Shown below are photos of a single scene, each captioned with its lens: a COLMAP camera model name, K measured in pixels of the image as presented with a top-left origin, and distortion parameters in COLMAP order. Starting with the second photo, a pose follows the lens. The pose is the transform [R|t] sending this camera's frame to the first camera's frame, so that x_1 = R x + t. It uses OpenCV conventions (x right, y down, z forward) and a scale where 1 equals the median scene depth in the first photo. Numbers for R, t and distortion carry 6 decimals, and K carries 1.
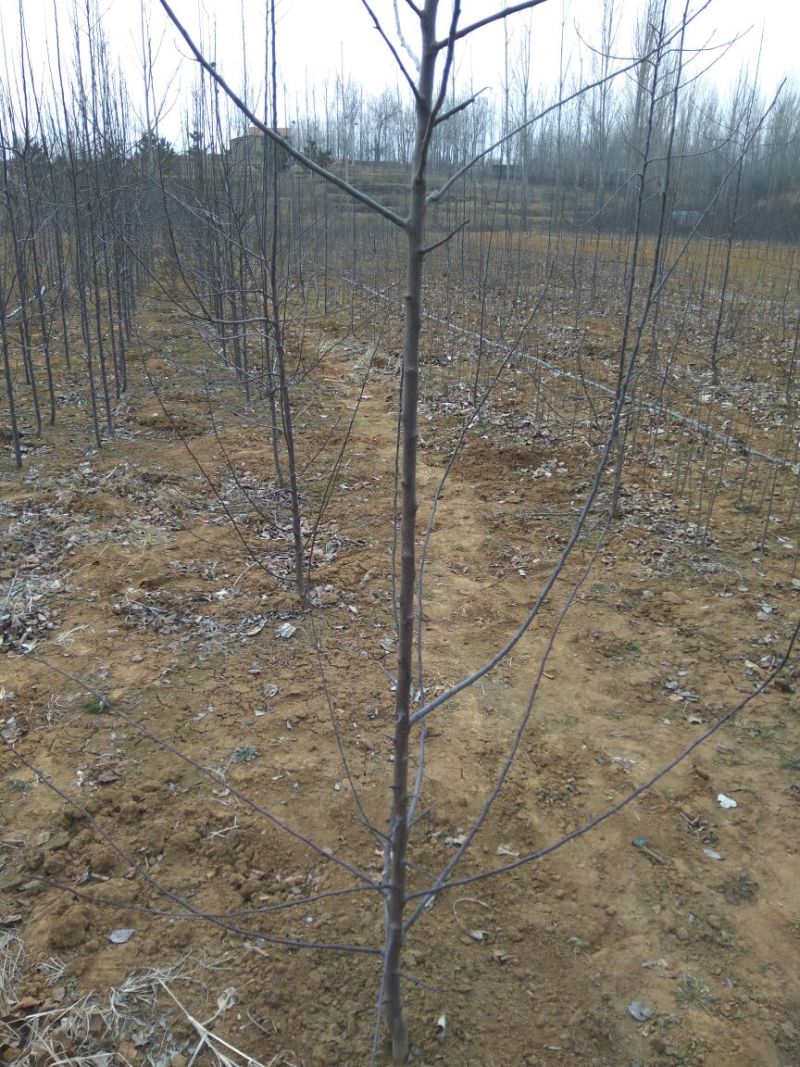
lens RADIAL K [[824.3, 0, 398.0], [0, 824.3, 540.2], [0, 0, 1]] dist [0.107501, -0.164526]
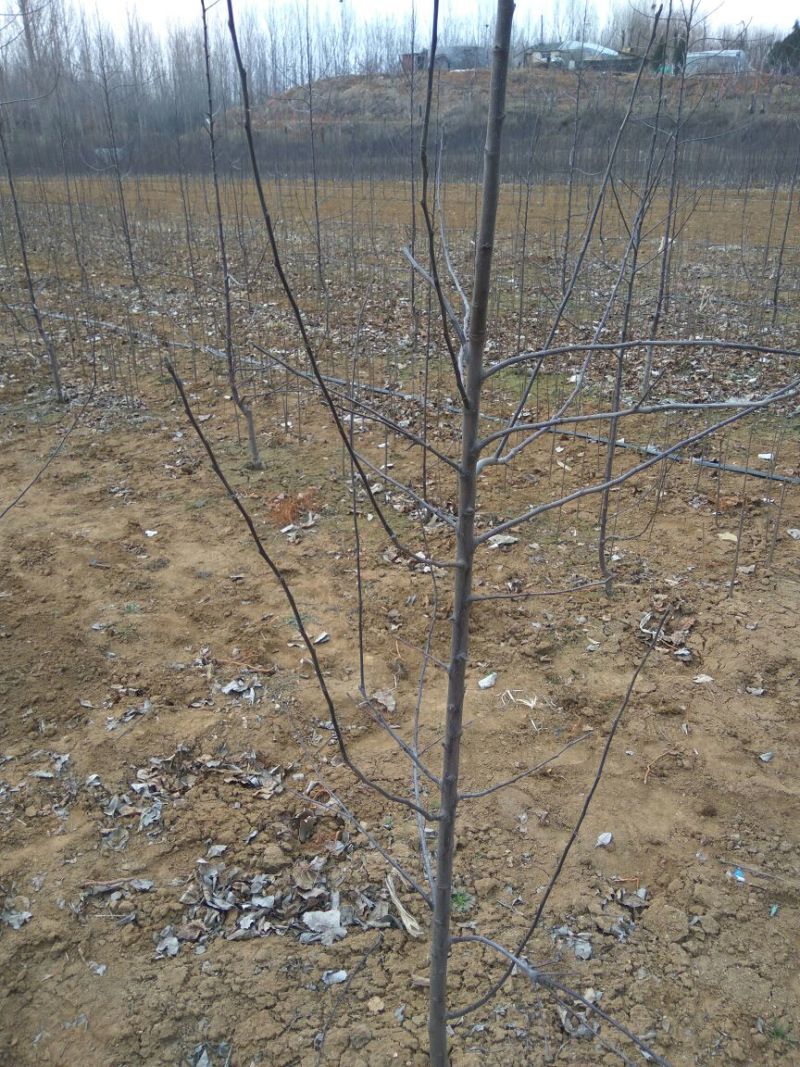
lens RADIAL K [[824.3, 0, 398.0], [0, 824.3, 540.2], [0, 0, 1]] dist [0.107501, -0.164526]
pose [[0.819917, -0.266393, 0.506726, -0.012085], [0.233861, 0.963772, 0.128266, 0.157197], [-0.522538, 0.013336, 0.852512, -0.372827]]
